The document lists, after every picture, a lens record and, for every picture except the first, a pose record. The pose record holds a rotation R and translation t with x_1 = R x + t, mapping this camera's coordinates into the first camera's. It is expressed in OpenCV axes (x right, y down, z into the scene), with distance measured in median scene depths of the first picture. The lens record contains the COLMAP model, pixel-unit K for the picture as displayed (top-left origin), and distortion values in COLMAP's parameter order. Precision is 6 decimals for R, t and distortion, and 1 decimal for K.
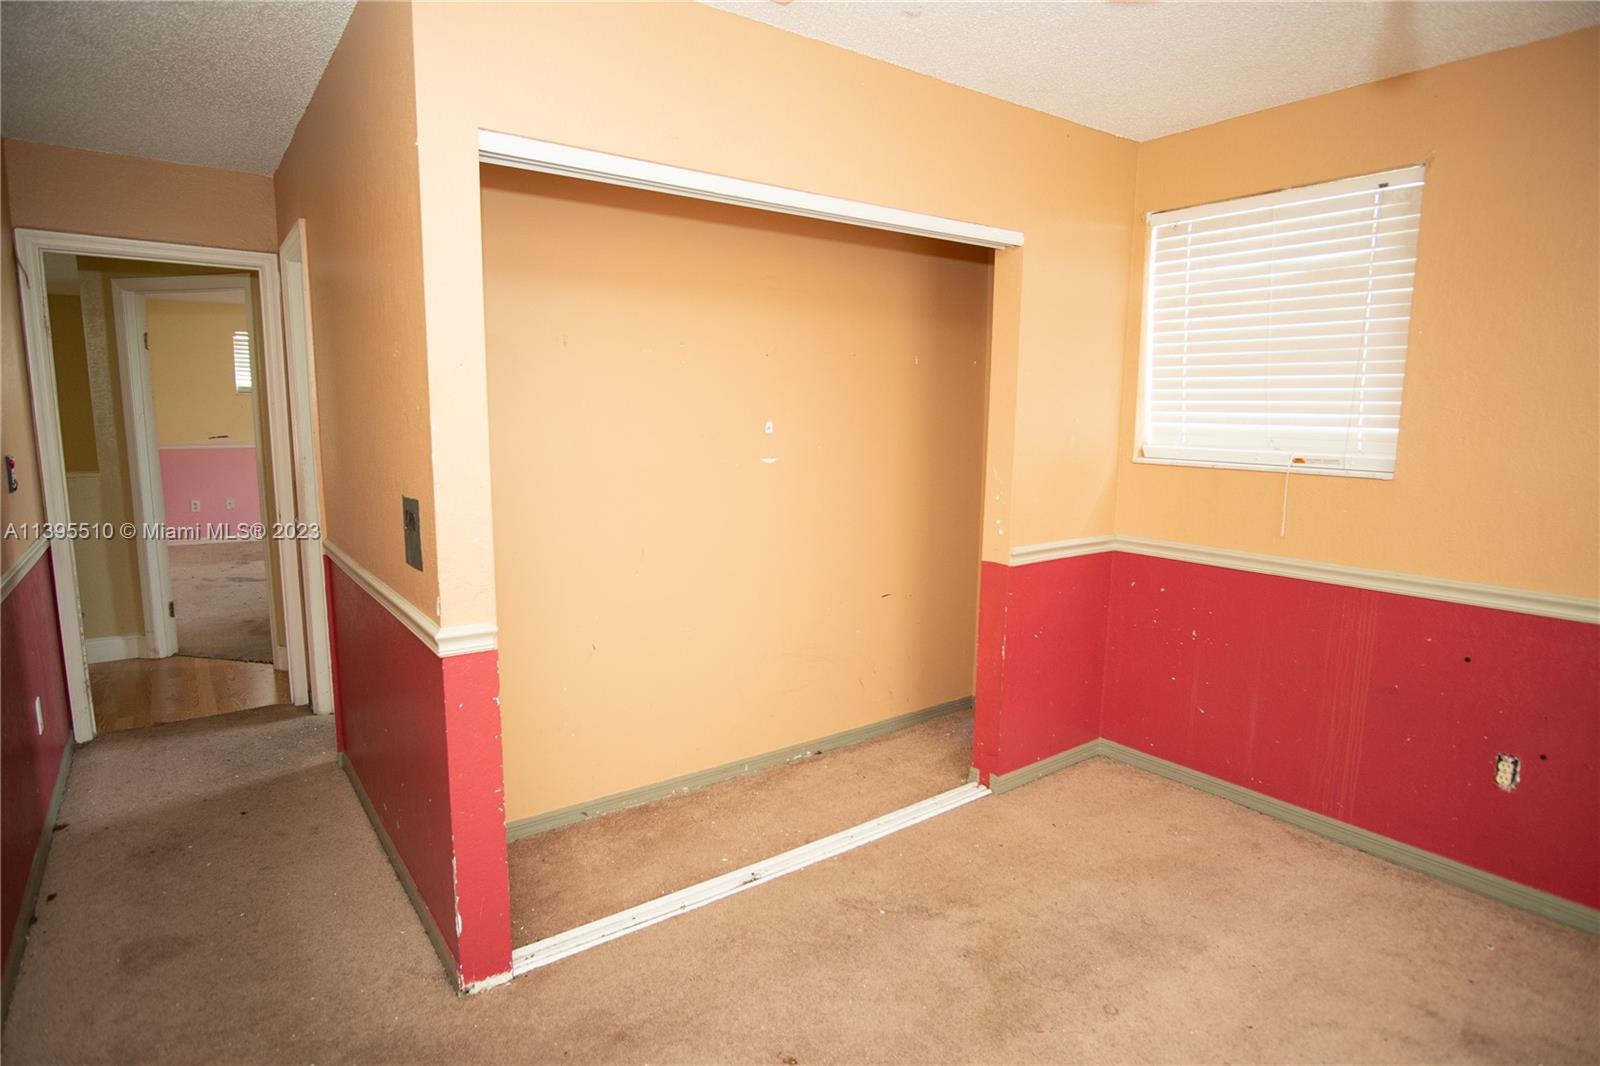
lens RADIAL K [[851.8, 0, 797.6], [0, 851.8, 533.2], [0, 0, 1]] dist [-0.035307, 0.010066]
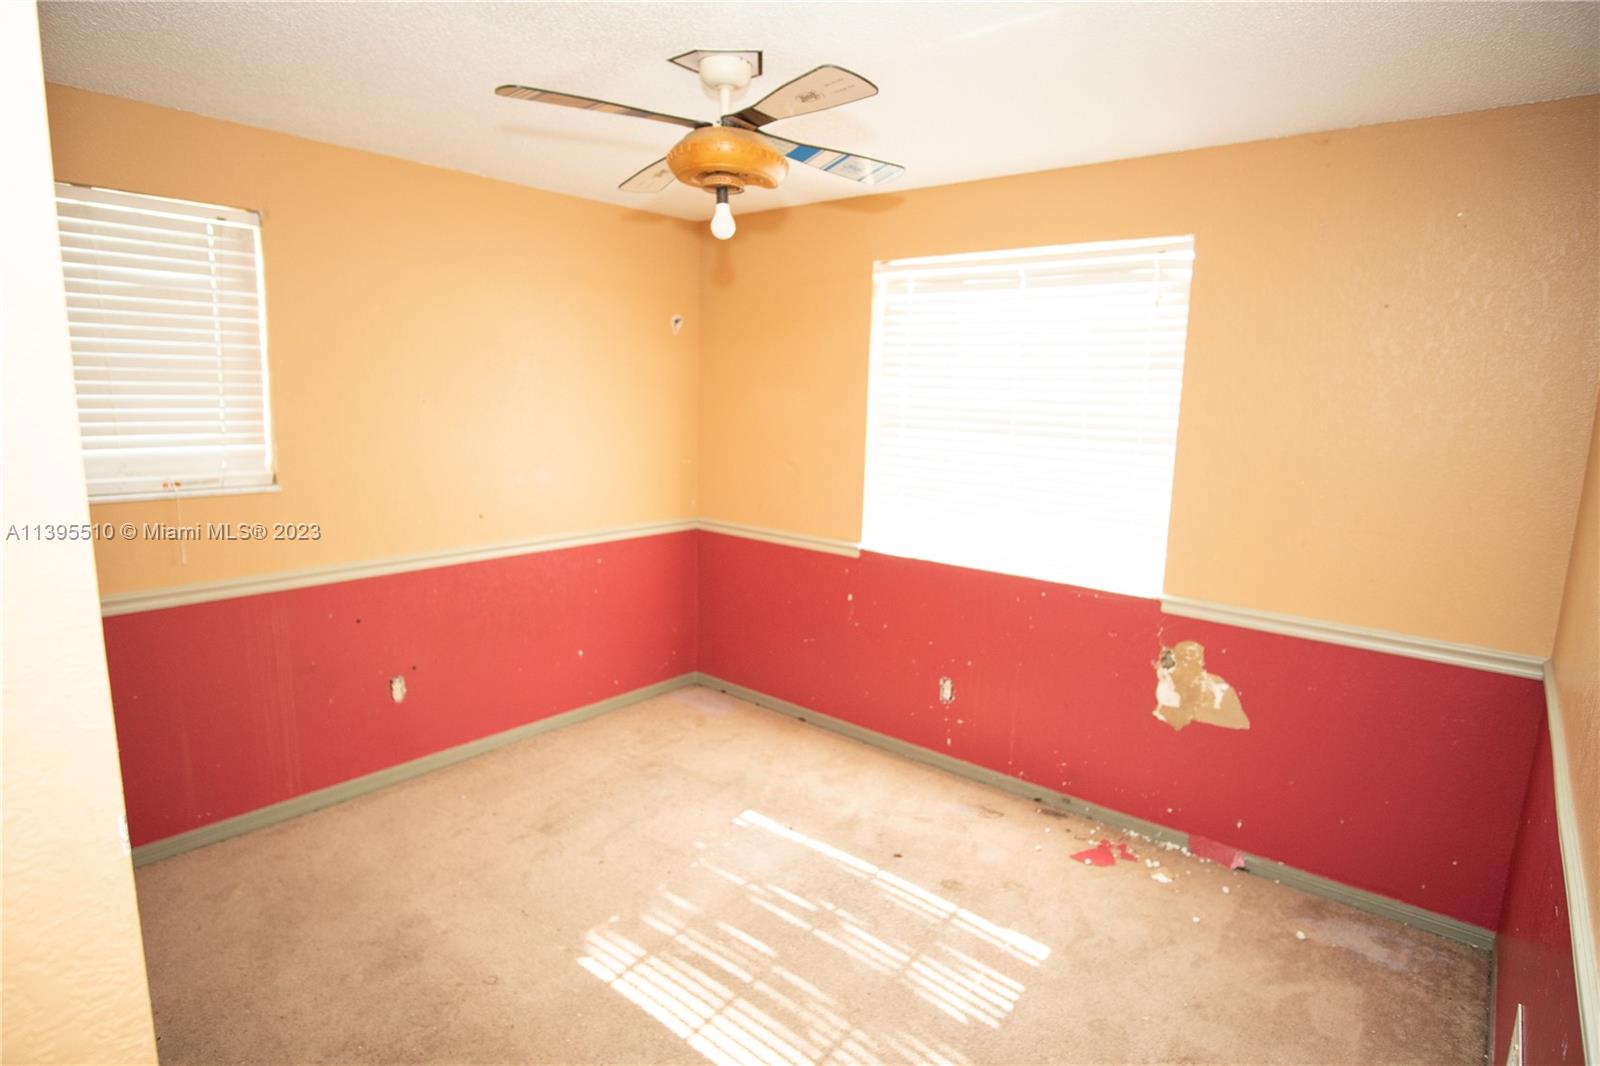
lens RADIAL K [[851.8, 0, 797.6], [0, 851.8, 533.2], [0, 0, 1]] dist [-0.035307, 0.010066]
pose [[-0.232364, -0.178138, 0.956177, -0.523100], [0.111495, 0.971726, 0.208129, -0.159432], [-0.966217, 0.154971, -0.205932, 0.540409]]
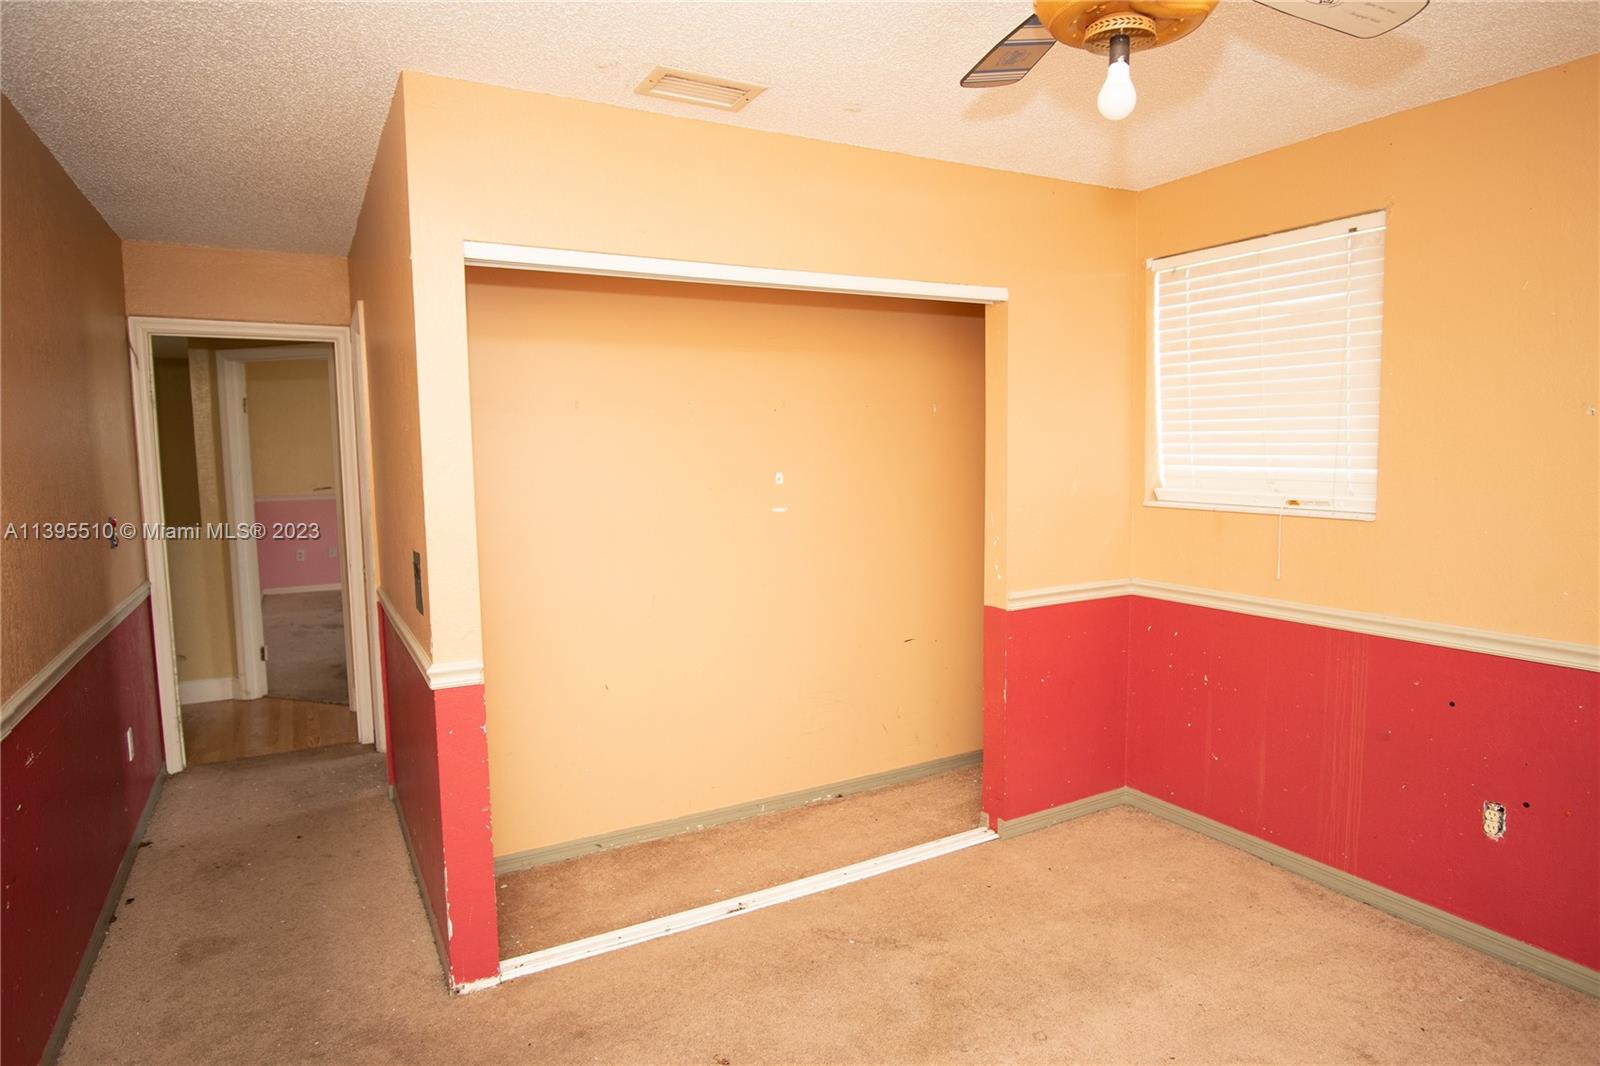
lens RADIAL K [[922.3, 0, 833.7], [0, 922.3, 530.8], [0, 0, 1]] dist [-0.035815, 0.010395]
pose [[0.993674, -0.012493, -0.111603, 0.185449], [0.006807, 0.998666, -0.051185, -0.001624], [0.112093, 0.050101, 0.992434, -0.133911]]
